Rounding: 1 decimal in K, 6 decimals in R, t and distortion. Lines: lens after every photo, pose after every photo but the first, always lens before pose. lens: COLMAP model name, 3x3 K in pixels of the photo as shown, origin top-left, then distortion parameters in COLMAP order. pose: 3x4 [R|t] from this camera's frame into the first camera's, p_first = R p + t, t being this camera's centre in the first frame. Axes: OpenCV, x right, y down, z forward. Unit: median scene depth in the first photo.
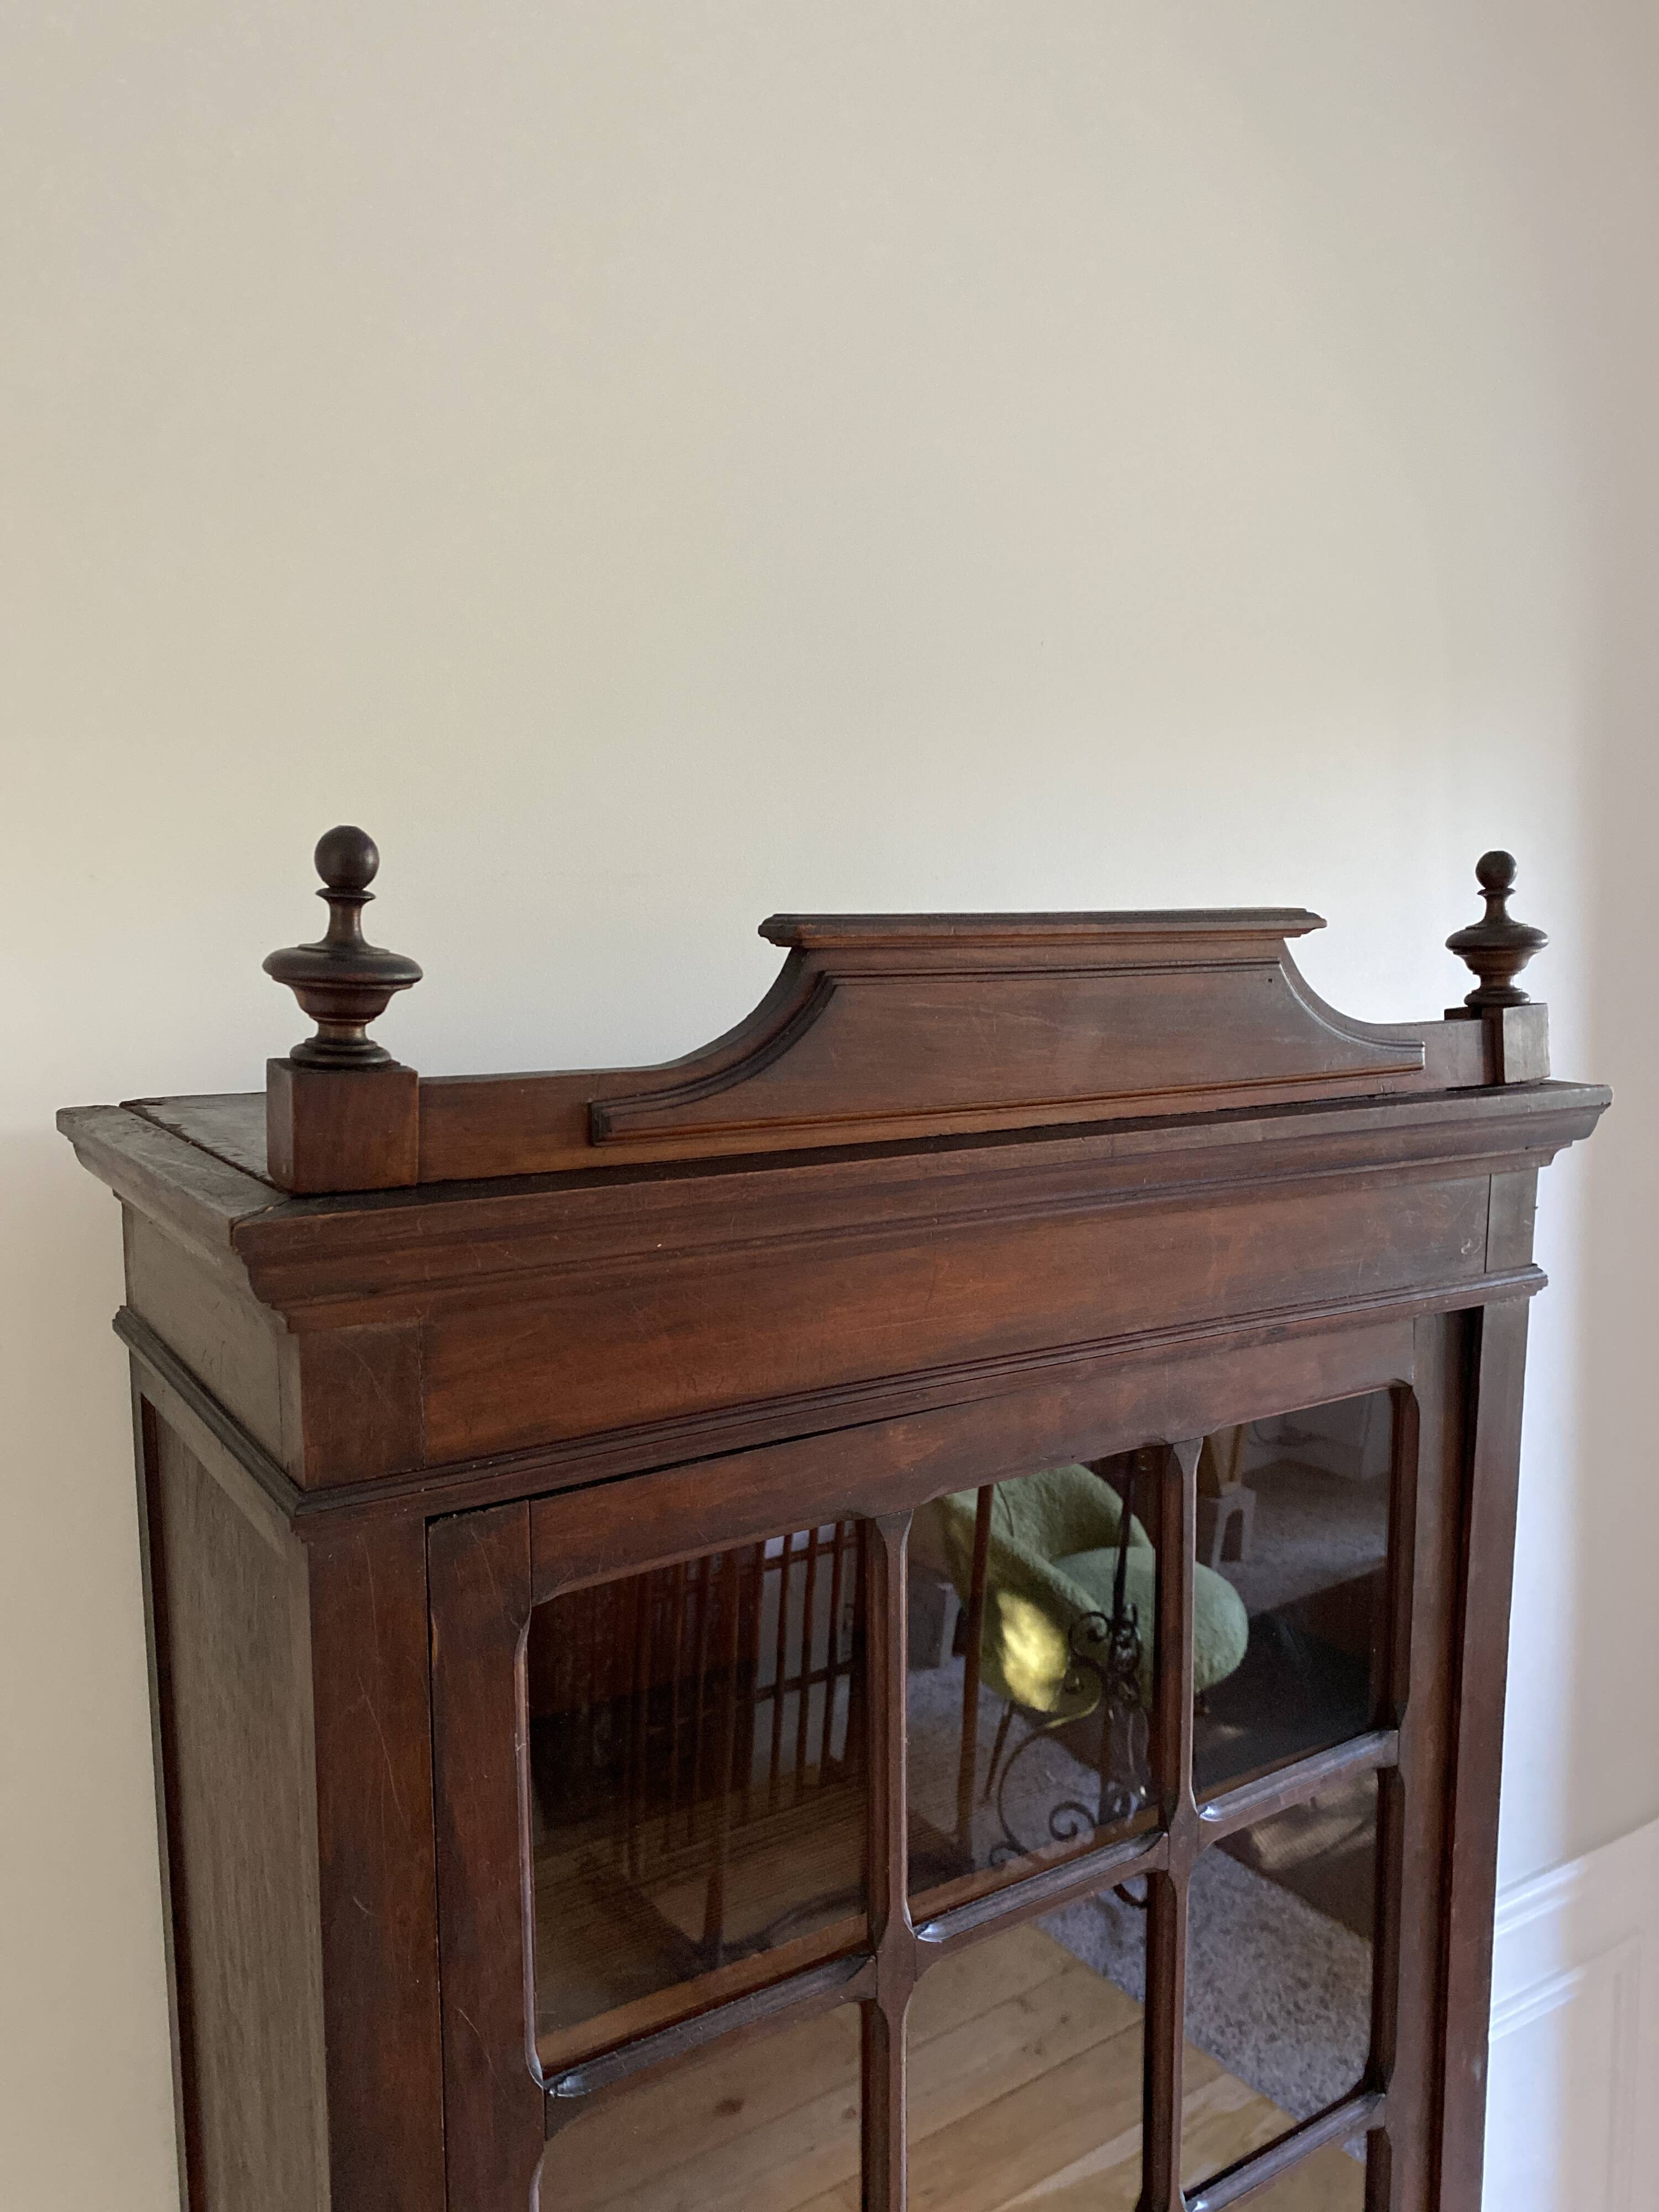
lens RADIAL K [[1679.0, 0, 837.3], [0, 1679.0, 1105.9], [0, 0, 1]] dist [0.017578, -0.014088]
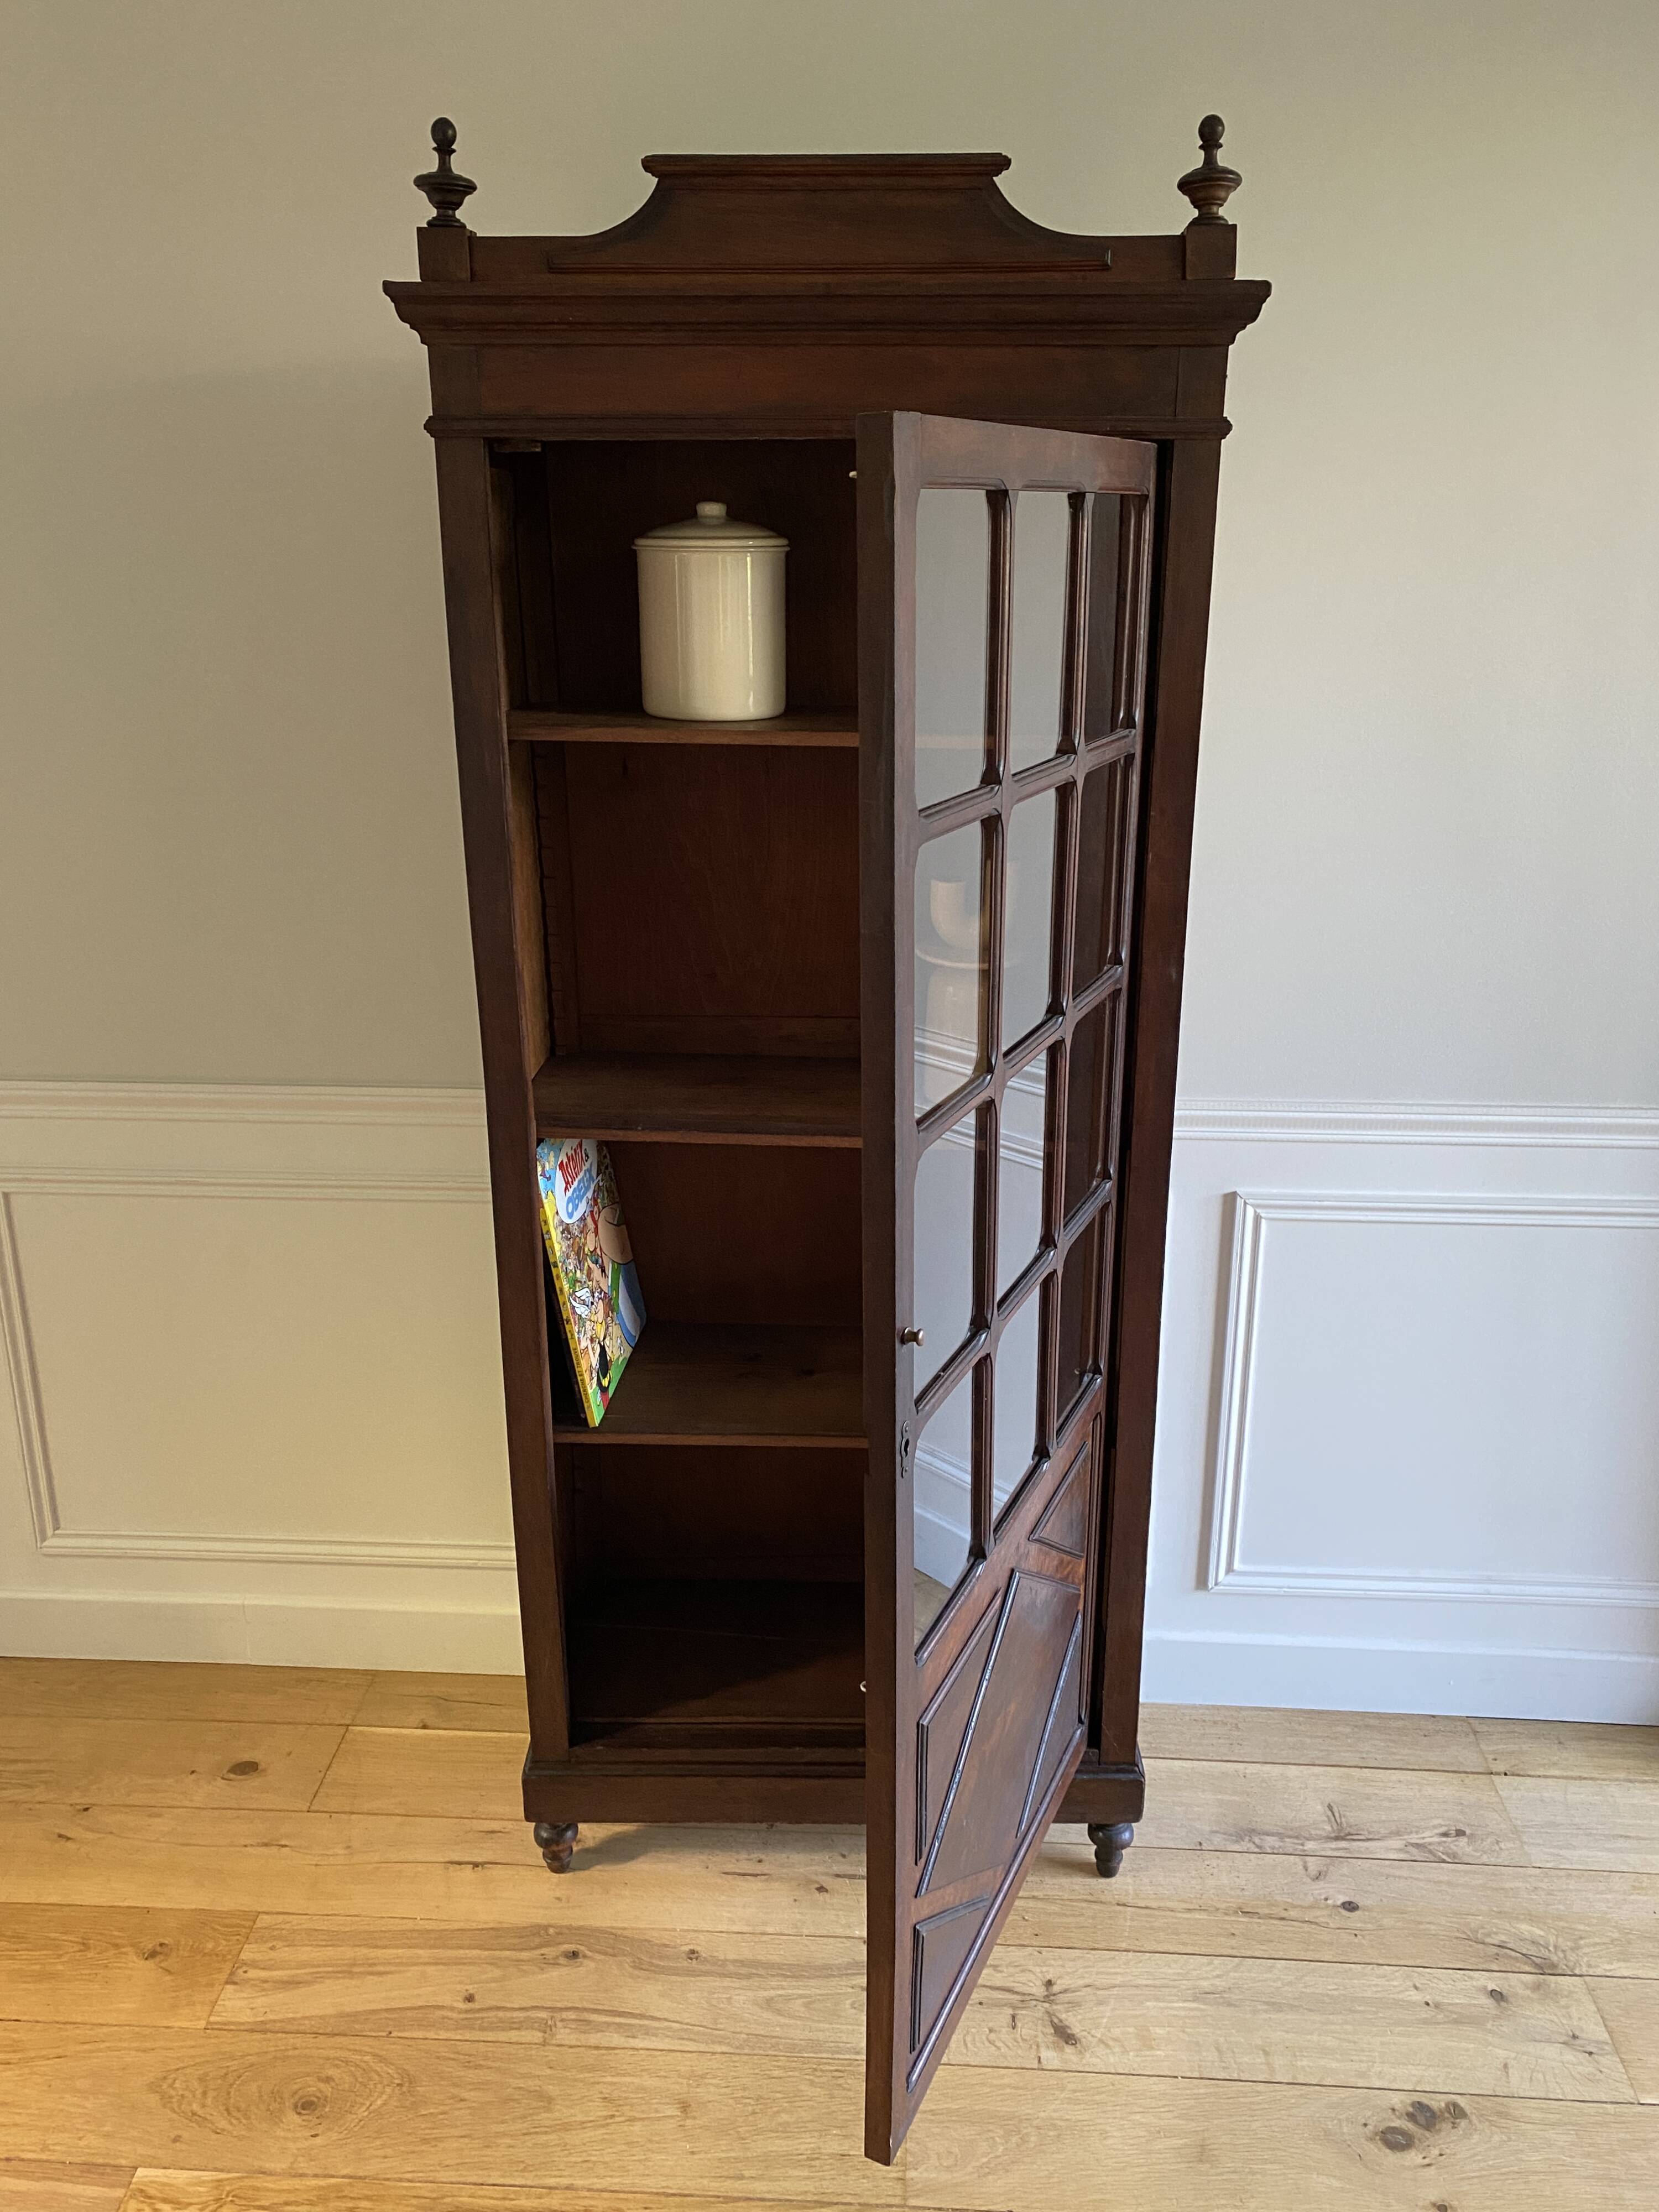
lens RADIAL K [[1679.0, 0, 833.2], [0, 1679.0, 1087.1], [0, 0, 1]] dist [0.017578, -0.014088]
pose [[0.816628, 0.185106, -0.546676, 1.685472], [-0.074305, 0.973011, 0.218466, 0.595969], [0.572362, -0.137785, 0.808342, -0.808142]]
